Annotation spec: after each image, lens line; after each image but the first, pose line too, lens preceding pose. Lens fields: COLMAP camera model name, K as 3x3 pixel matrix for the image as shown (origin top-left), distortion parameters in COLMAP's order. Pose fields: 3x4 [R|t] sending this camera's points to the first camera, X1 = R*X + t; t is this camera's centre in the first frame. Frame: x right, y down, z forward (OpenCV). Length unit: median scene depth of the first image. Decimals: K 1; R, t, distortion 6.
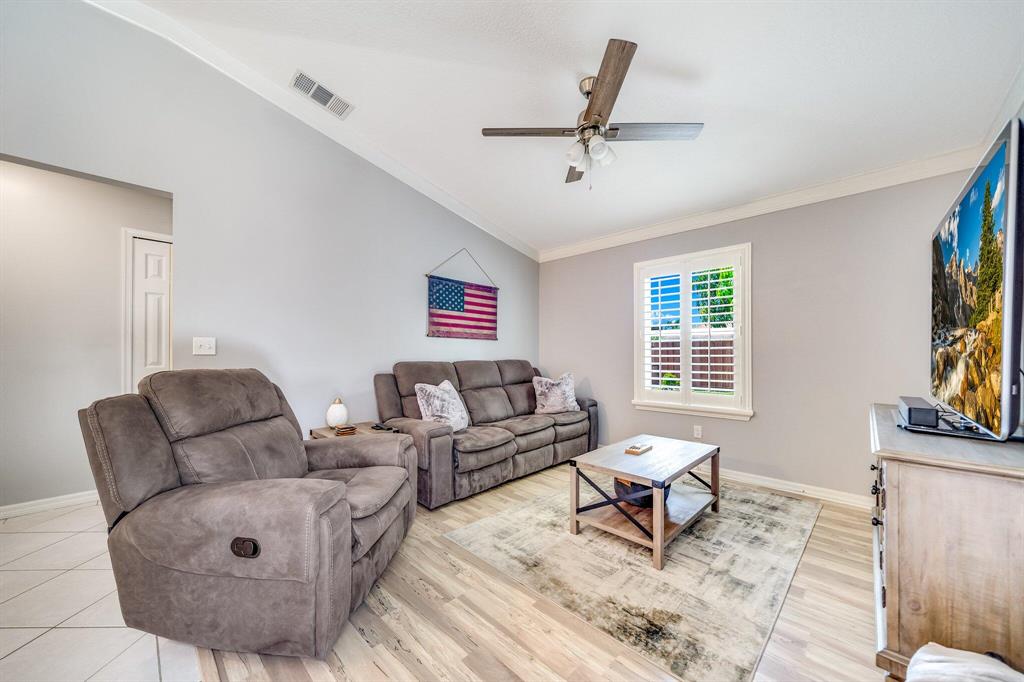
lens RADIAL K [[365.5, 0, 511.3], [0, 365.5, 348.2], [0, 0, 1]] dist [0.000255, -0.000101]
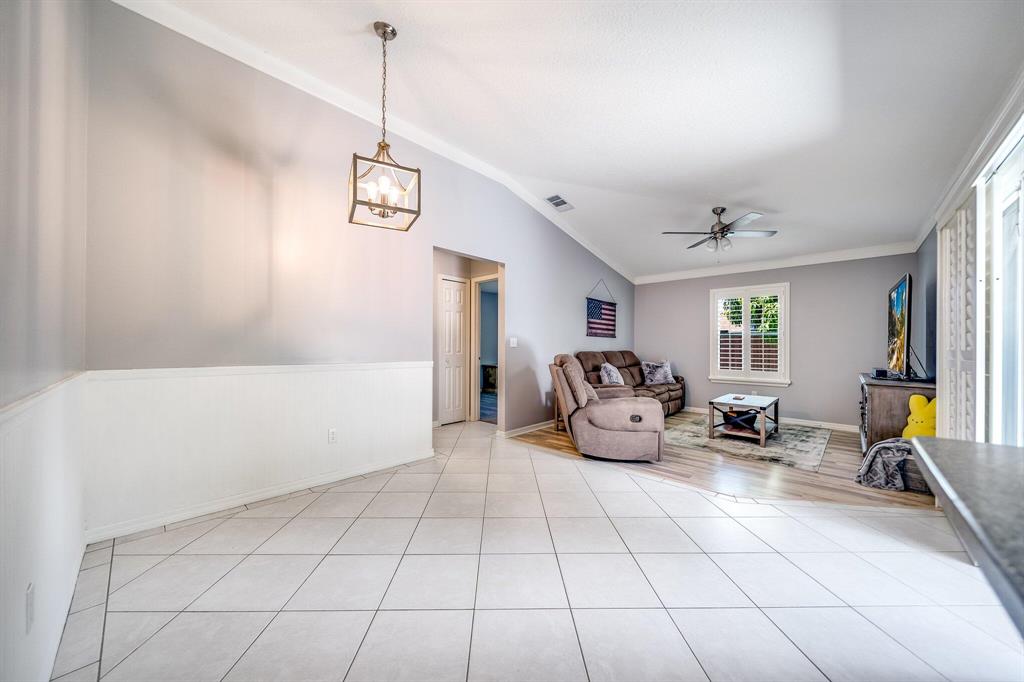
lens RADIAL K [[352.9, 0, 508.5], [0, 352.9, 341.2], [0, 0, 1]] dist [-0.016313, 0.000095]
pose [[0.999990, 0.003977, -0.002240, -0.569591], [-0.003971, 0.999990, 0.002252, -0.010927], [0.002249, -0.002243, 0.999995, -0.550449]]
